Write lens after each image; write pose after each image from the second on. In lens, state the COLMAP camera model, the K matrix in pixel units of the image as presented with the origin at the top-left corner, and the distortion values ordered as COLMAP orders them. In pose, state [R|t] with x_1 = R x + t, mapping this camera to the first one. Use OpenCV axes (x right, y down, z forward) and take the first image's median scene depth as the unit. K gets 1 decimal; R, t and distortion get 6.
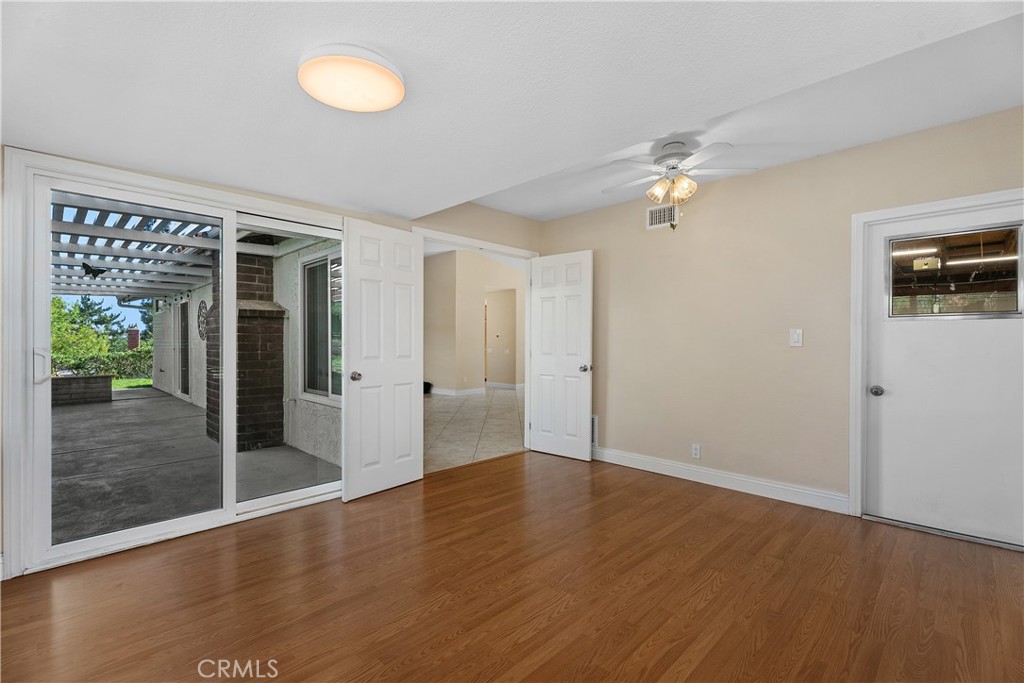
lens RADIAL K [[454.6, 0, 512.0], [0, 454.6, 341.5], [0, 0, 1]] dist [0.003653, -0.001282]
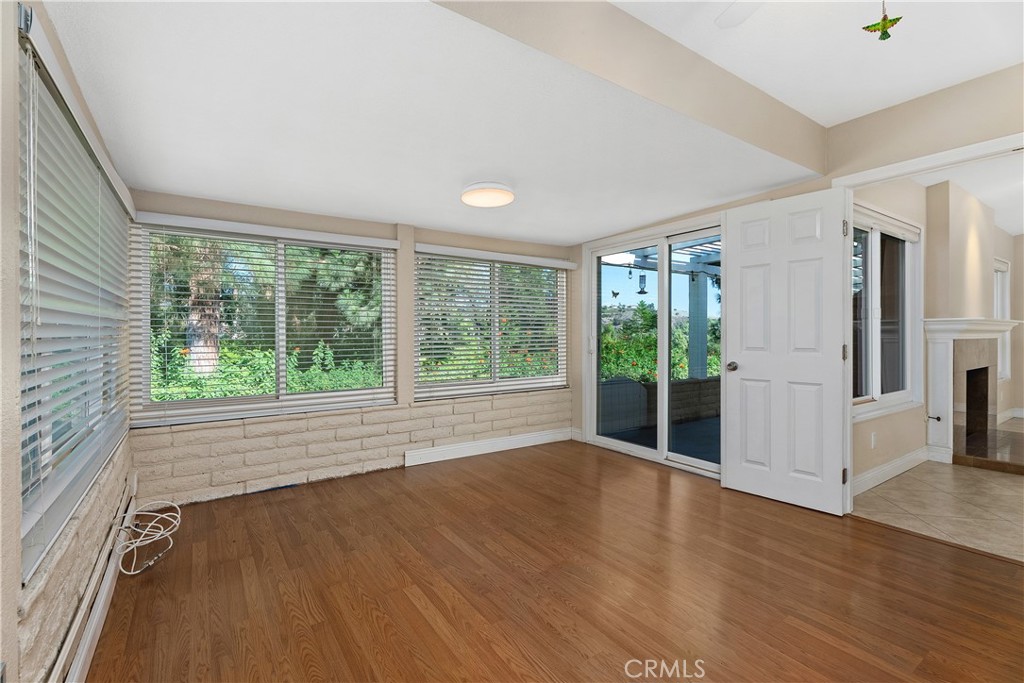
lens RADIAL K [[455.3, 0, 503.0], [0, 455.3, 338.9], [0, 0, 1]] dist [-0.021269, -0.000066]
pose [[-0.203012, 0.006466, -0.979155, 0.934942], [0.000458, 0.999979, 0.006509, 0.011468], [0.979176, 0.000873, -0.203011, 0.910772]]
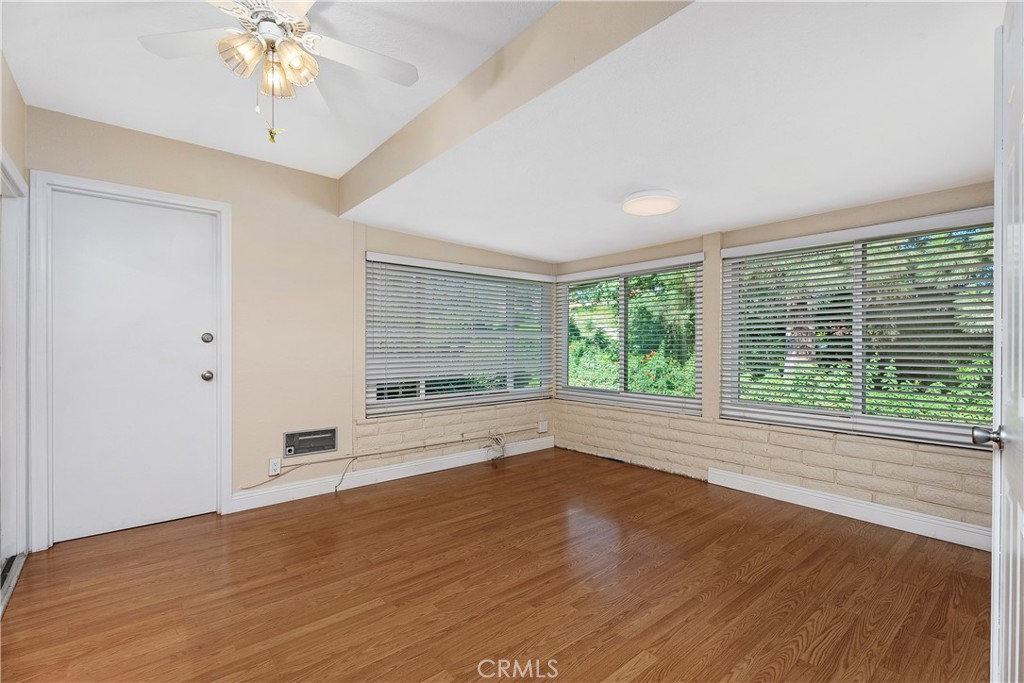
lens RADIAL K [[454.6, 0, 512.0], [0, 454.6, 341.5], [0, 0, 1]] dist [0.003653, -0.001282]
pose [[-0.995025, -0.003884, 0.099553, 0.015187], [-0.004410, 0.999977, -0.005068, 0.000537], [-0.099531, -0.005482, -0.995019, 1.811310]]
